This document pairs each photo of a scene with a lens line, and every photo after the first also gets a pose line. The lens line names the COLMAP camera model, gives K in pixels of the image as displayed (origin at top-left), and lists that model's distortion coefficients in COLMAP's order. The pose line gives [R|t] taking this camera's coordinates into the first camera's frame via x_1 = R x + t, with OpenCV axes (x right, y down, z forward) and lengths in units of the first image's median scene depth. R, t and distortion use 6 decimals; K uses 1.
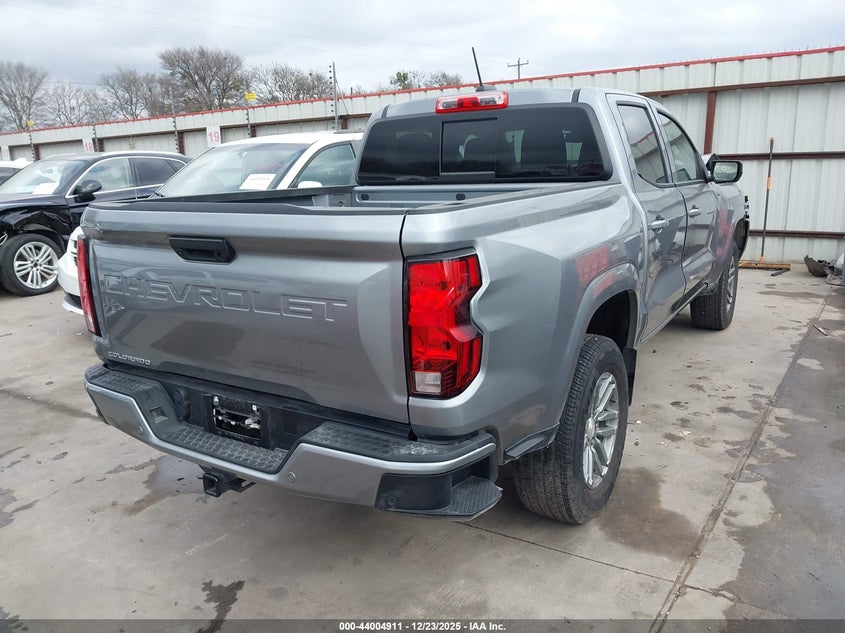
lens RADIAL K [[661.5, 0, 419.4], [0, 661.5, 316.4], [0, 0, 1]] dist [0.017149, -0.015743]
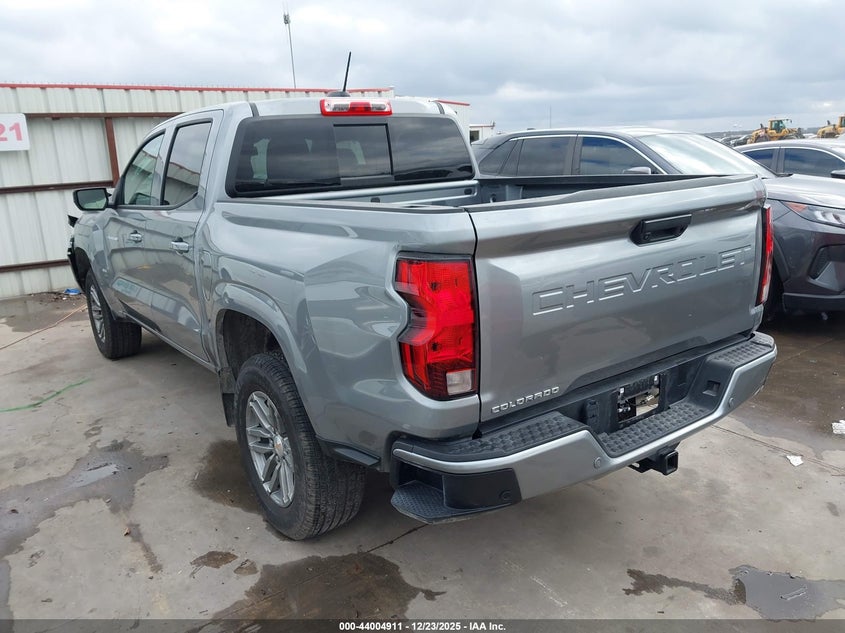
lens RADIAL K [[661.5, 0, 419.1], [0, 661.5, 317.1], [0, 0, 1]] dist [0.017149, -0.015743]
pose [[0.373213, -0.204620, 0.904899, -0.829654], [0.254345, 0.960570, 0.112308, -0.106193], [-0.892200, 0.188242, 0.410541, 0.553545]]
